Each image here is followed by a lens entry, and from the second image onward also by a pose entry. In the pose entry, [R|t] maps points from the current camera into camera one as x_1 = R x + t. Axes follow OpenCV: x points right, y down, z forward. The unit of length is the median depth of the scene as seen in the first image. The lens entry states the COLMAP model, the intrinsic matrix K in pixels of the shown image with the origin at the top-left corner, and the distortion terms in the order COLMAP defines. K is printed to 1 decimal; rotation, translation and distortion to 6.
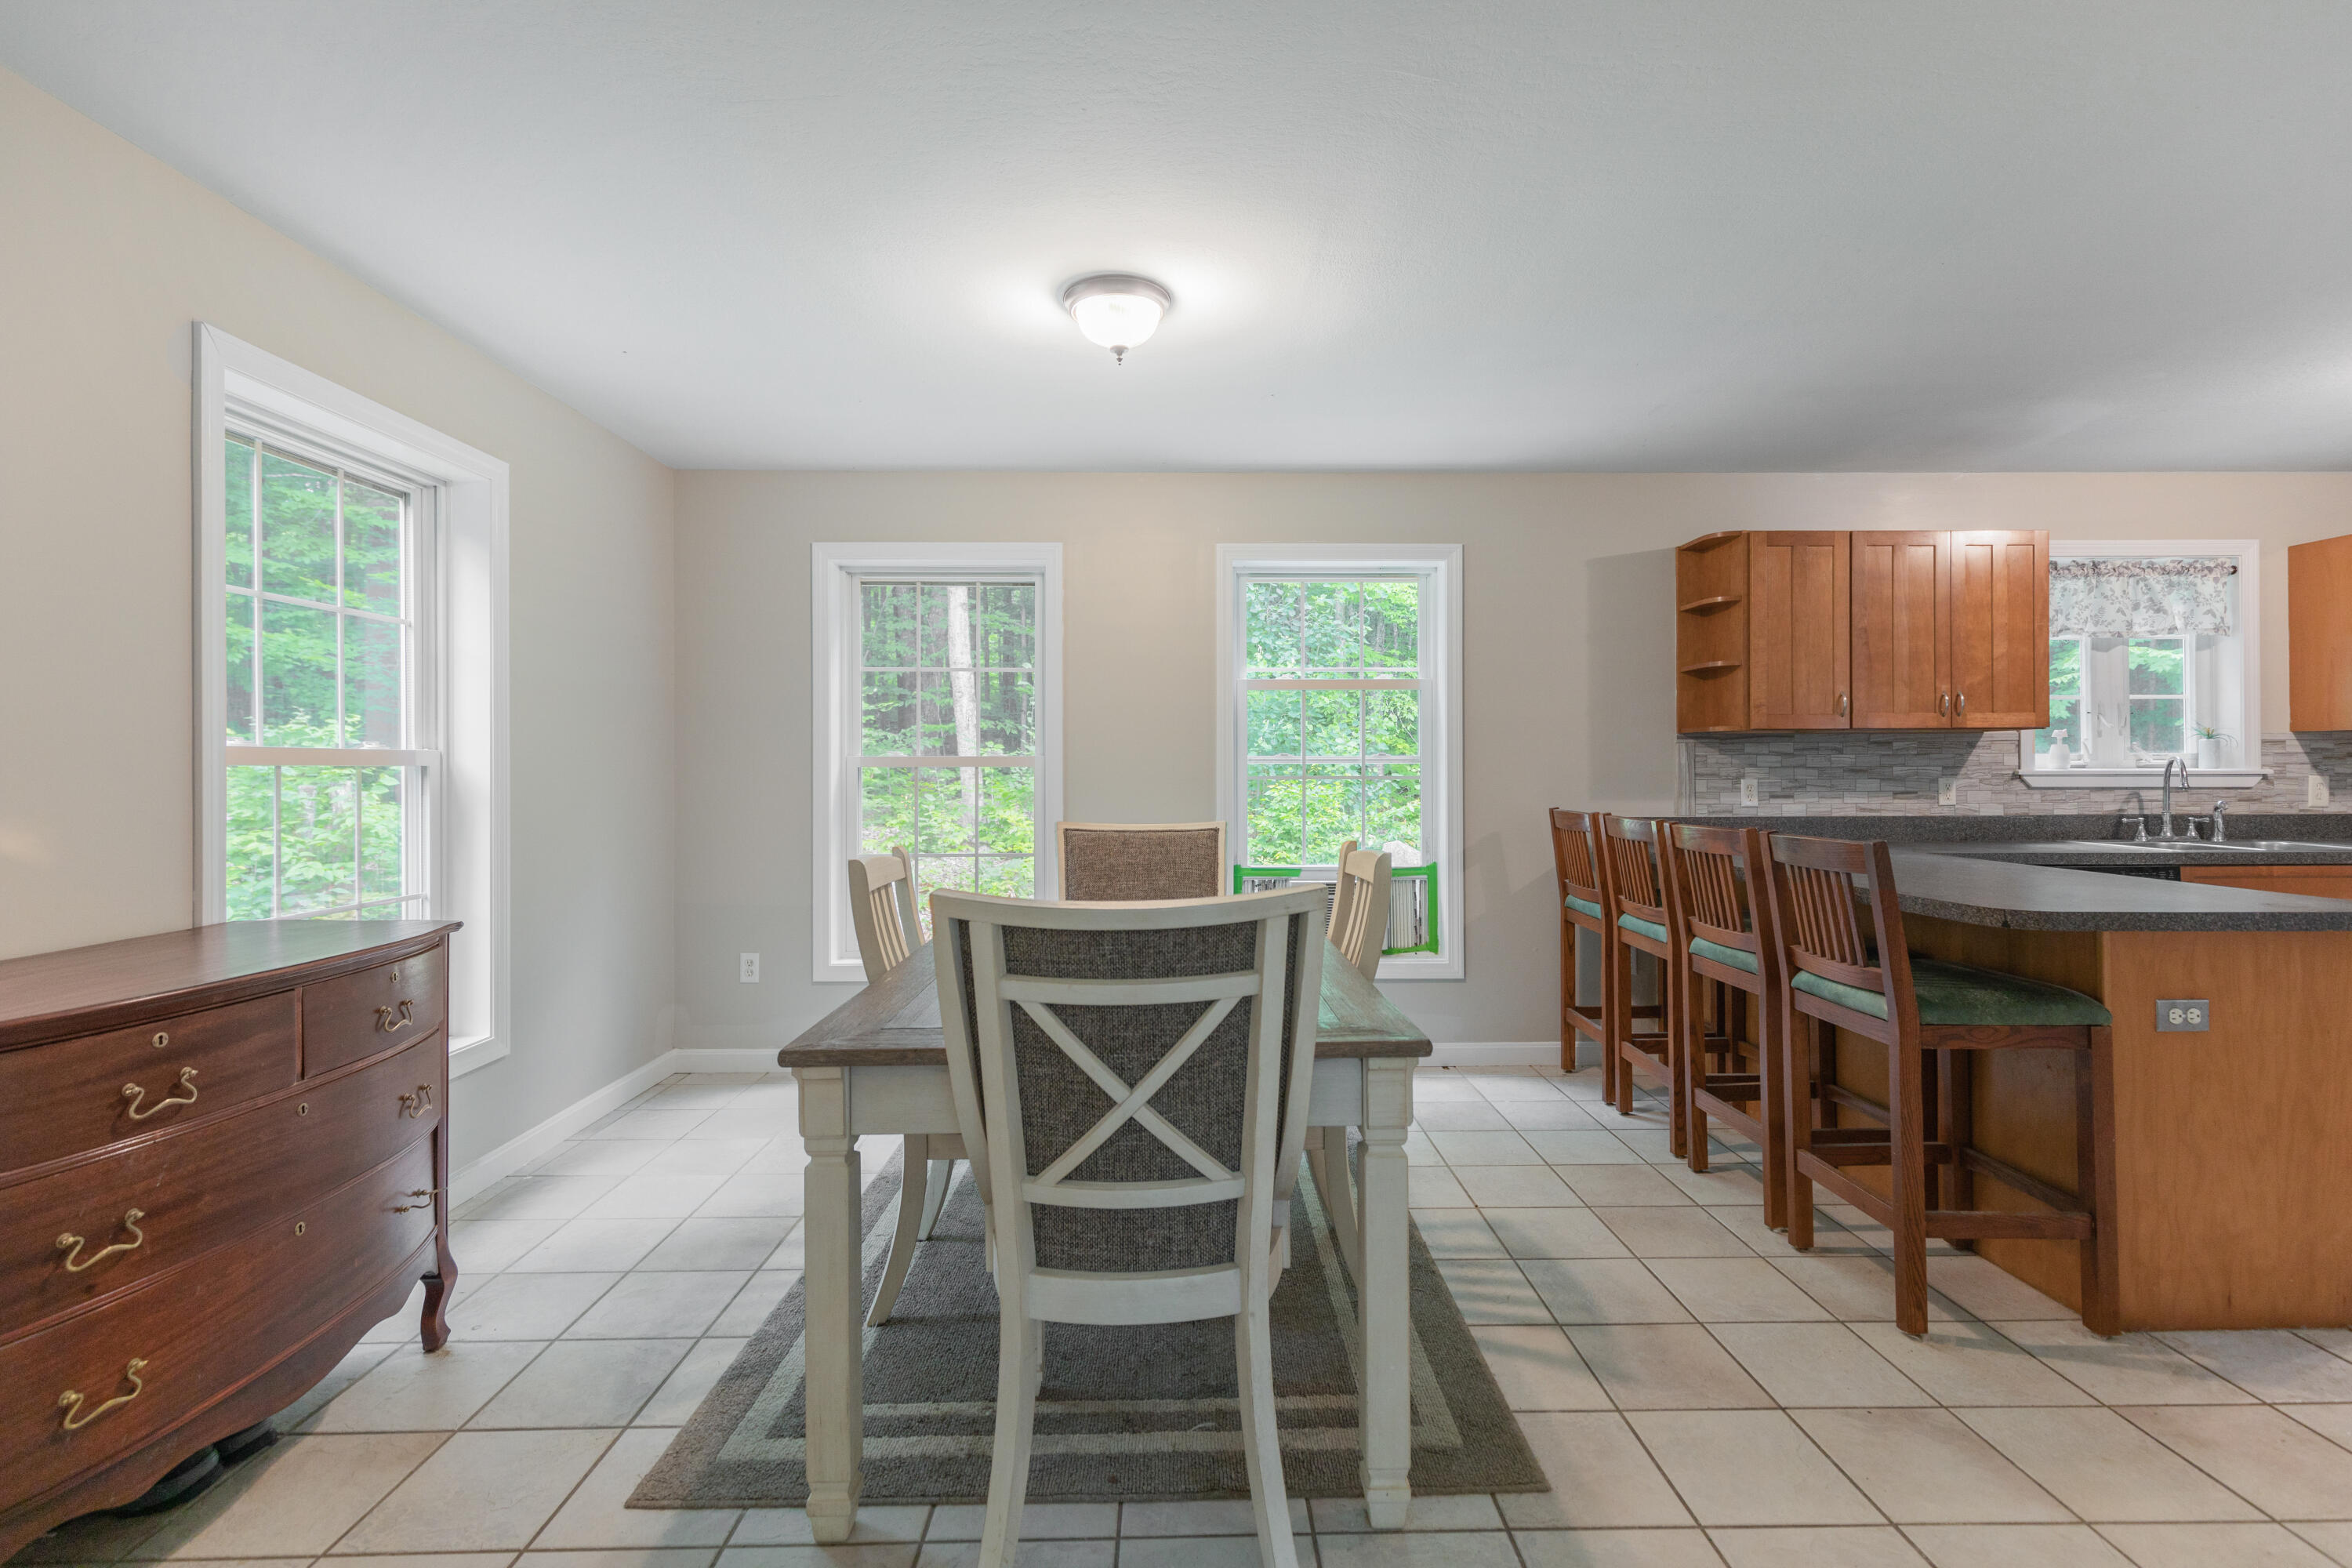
lens RADIAL K [[1055.6, 0, 1179.0], [0, 1055.6, 768.0], [0, 0, 1]] dist [0.001414, -0.000428]
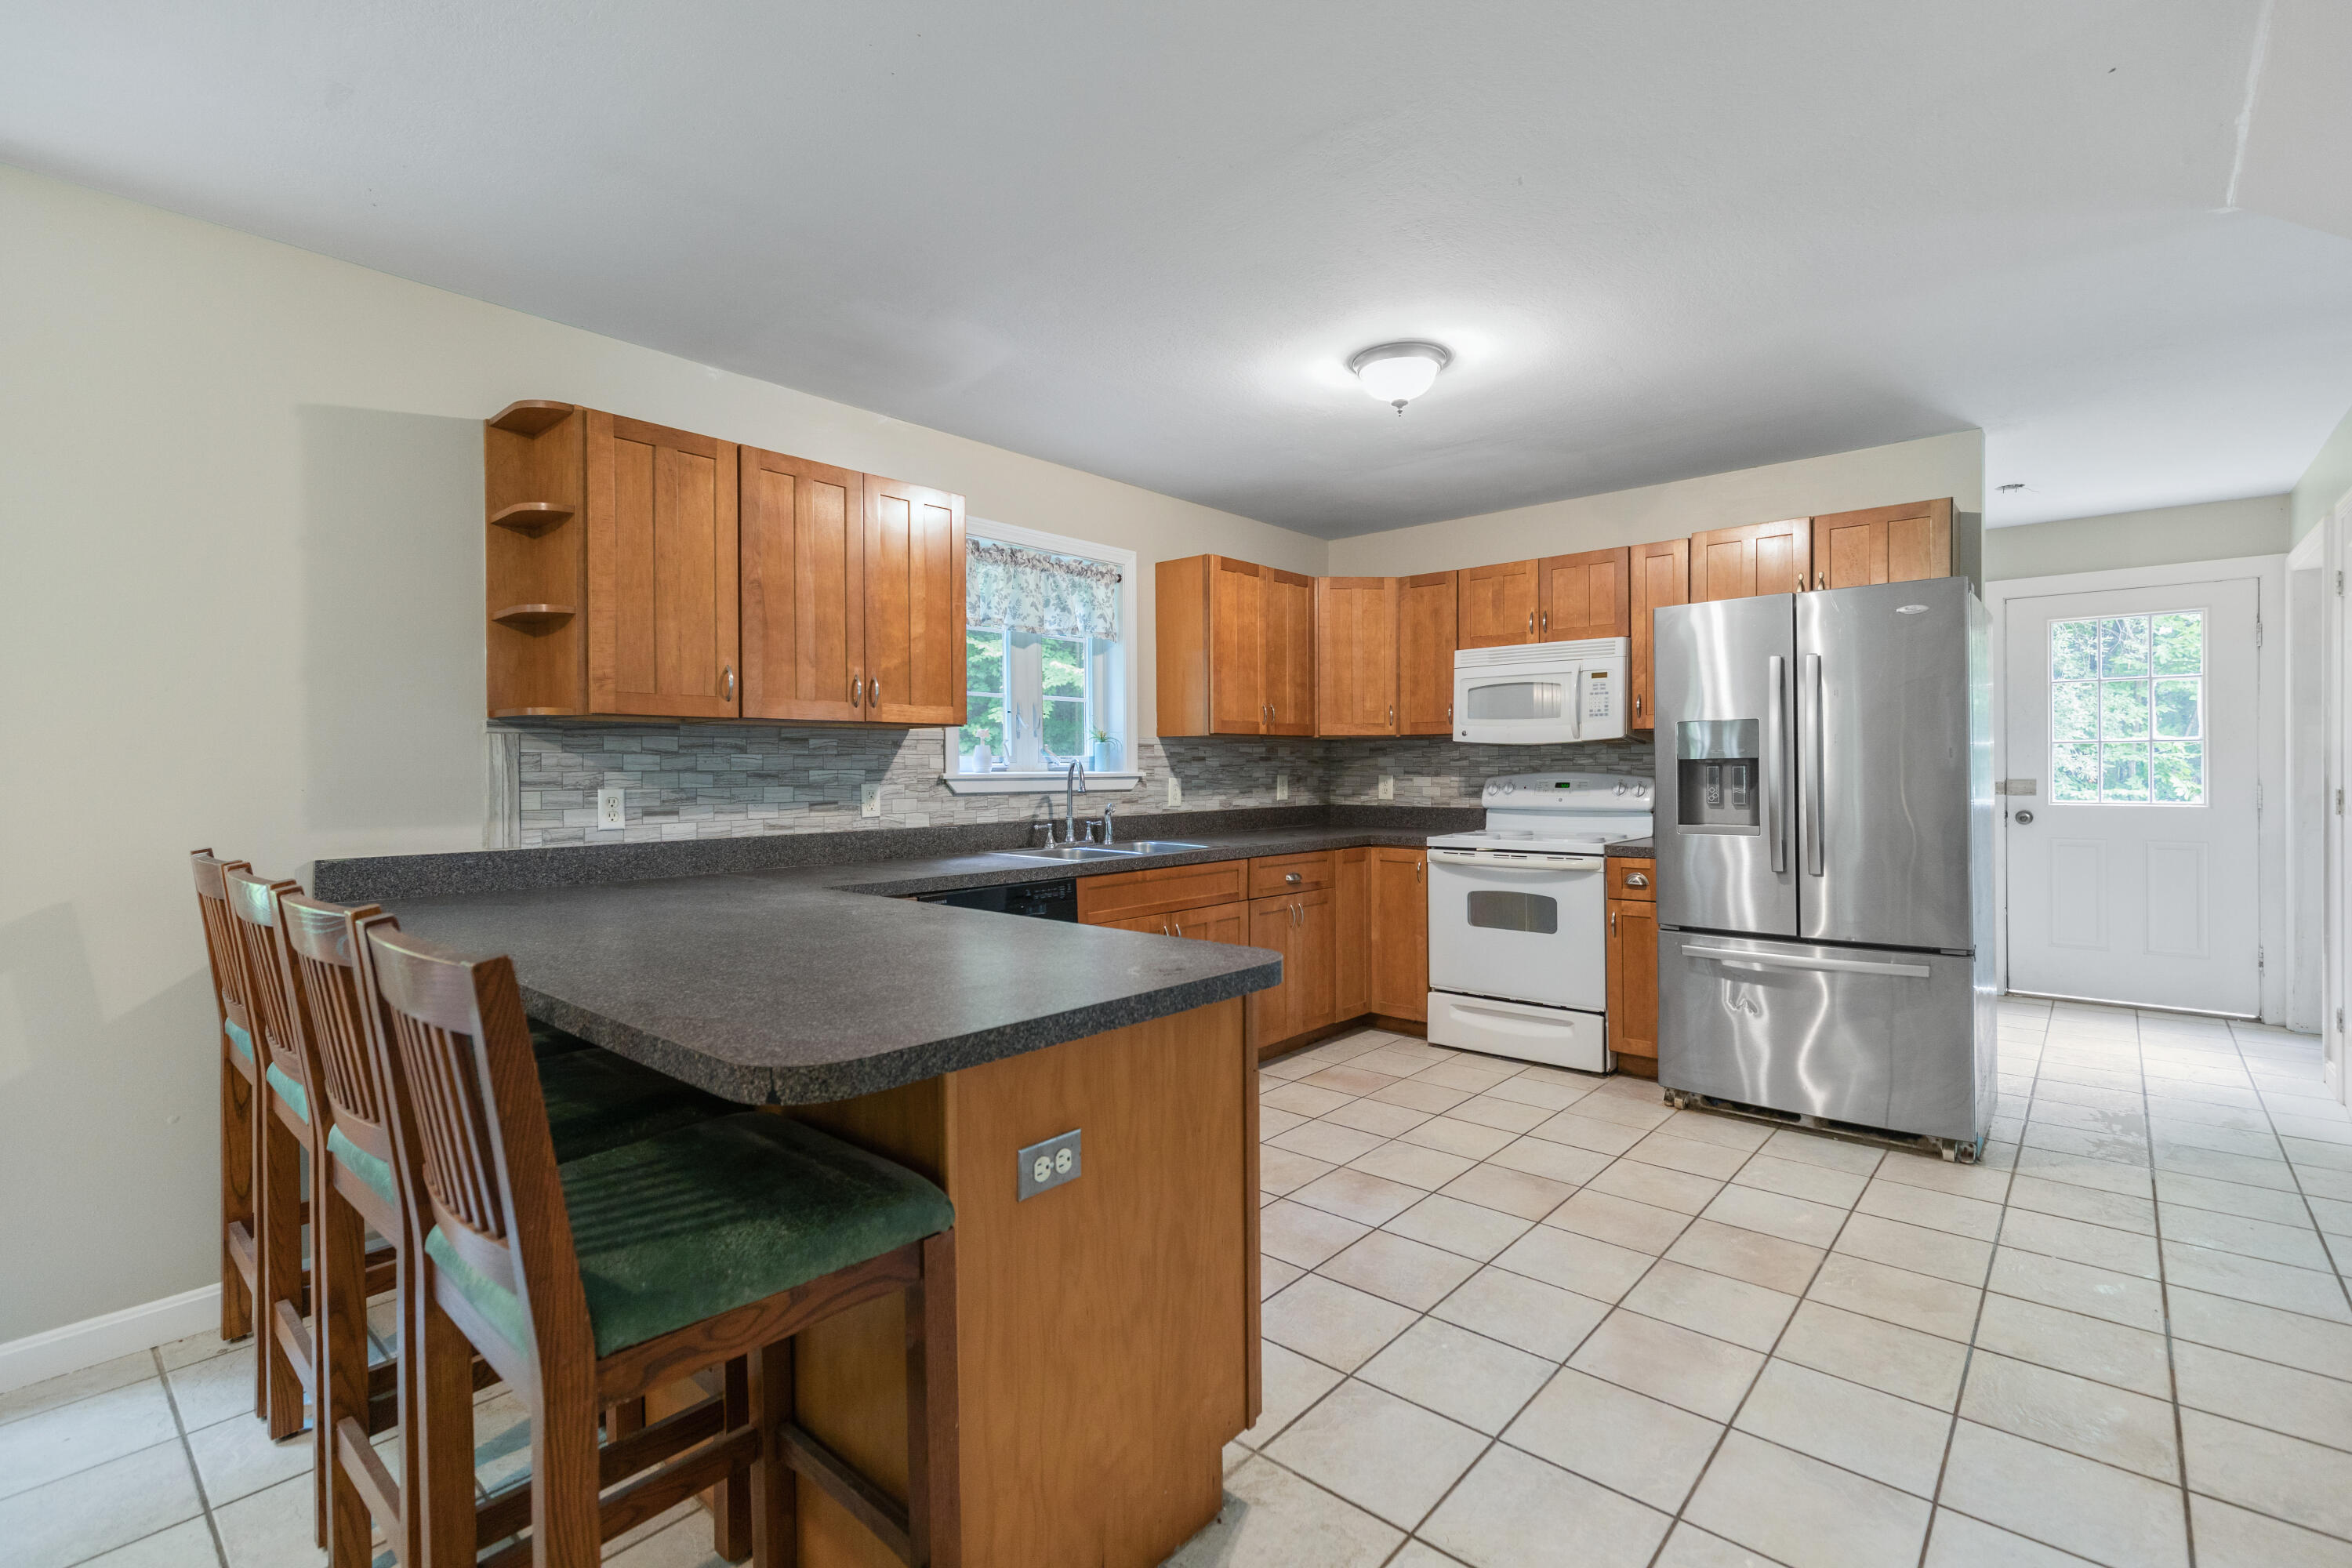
lens RADIAL K [[1055.6, 0, 1183.0], [0, 1055.6, 774.4], [0, 0, 1]] dist [0.001414, -0.000428]
pose [[0.667944, -0.004368, 0.744199, 0.281446], [-0.000020, 0.999983, 0.005887, -0.002810], [-0.744212, -0.003947, 0.667932, 0.273744]]
